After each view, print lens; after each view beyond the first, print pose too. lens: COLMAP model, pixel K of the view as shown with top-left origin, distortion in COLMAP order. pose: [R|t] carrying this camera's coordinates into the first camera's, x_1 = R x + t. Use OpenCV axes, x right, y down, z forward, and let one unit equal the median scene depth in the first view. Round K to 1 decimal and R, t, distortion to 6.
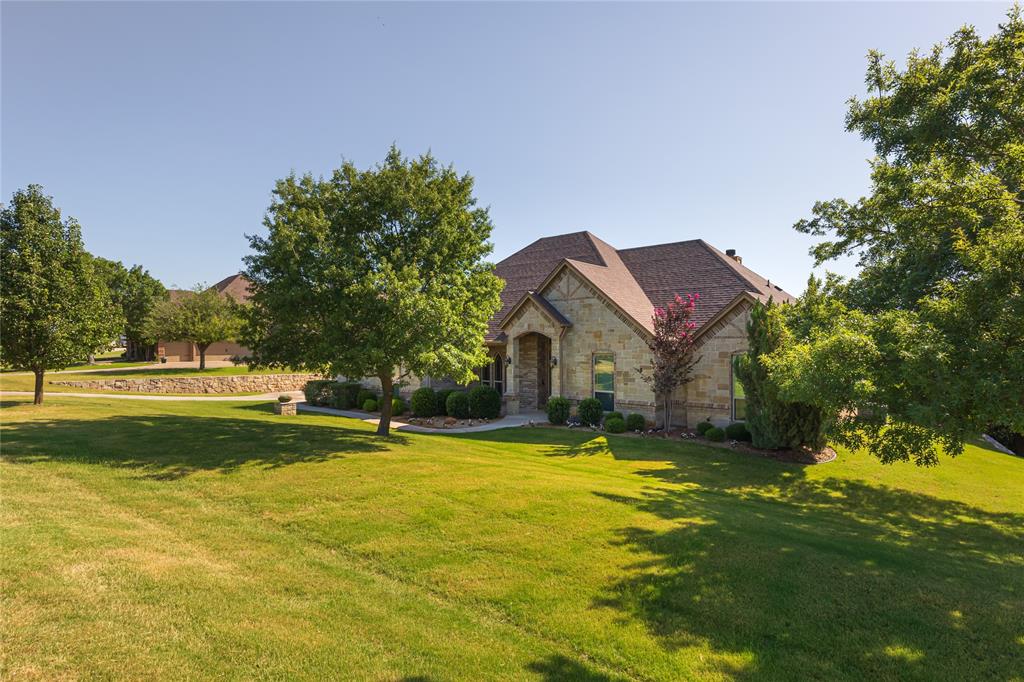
lens RADIAL K [[504.6, 0, 512.0], [0, 504.6, 341.0], [0, 0, 1]] dist [-0.000862, -0.000111]
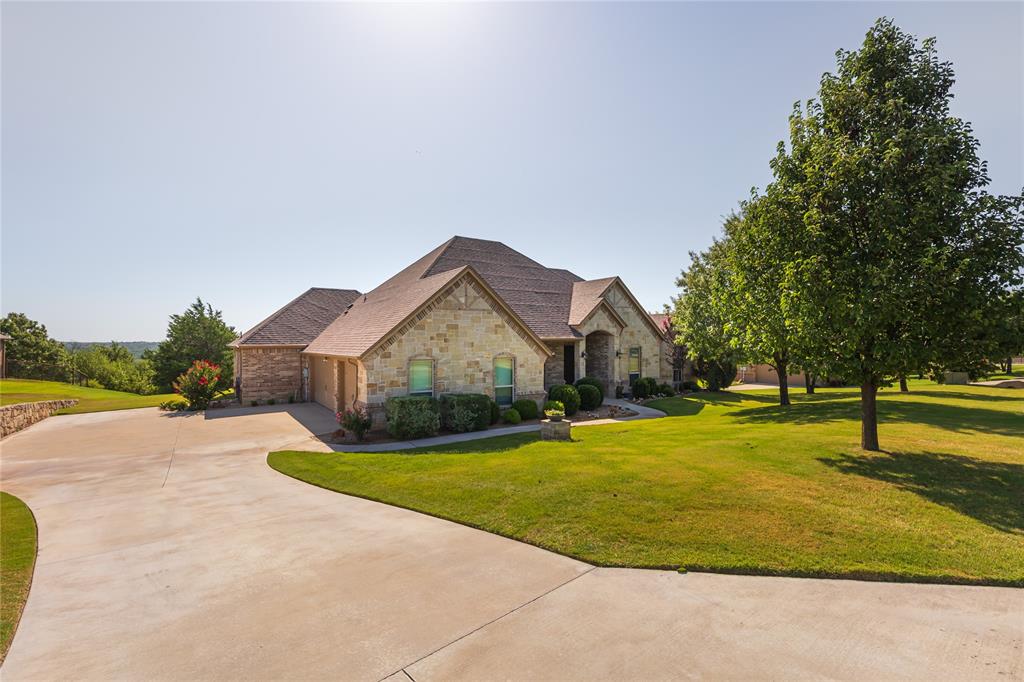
lens RADIAL K [[480.5, 0, 512.0], [0, 480.5, 341.0], [0, 0, 1]] dist [0.003697, 0.000243]
pose [[0.281733, 0.004144, 0.959484, -1.134468], [0.000717, 0.999989, -0.004530, 0.012696], [-0.959492, 0.001964, 0.281728, 0.865190]]
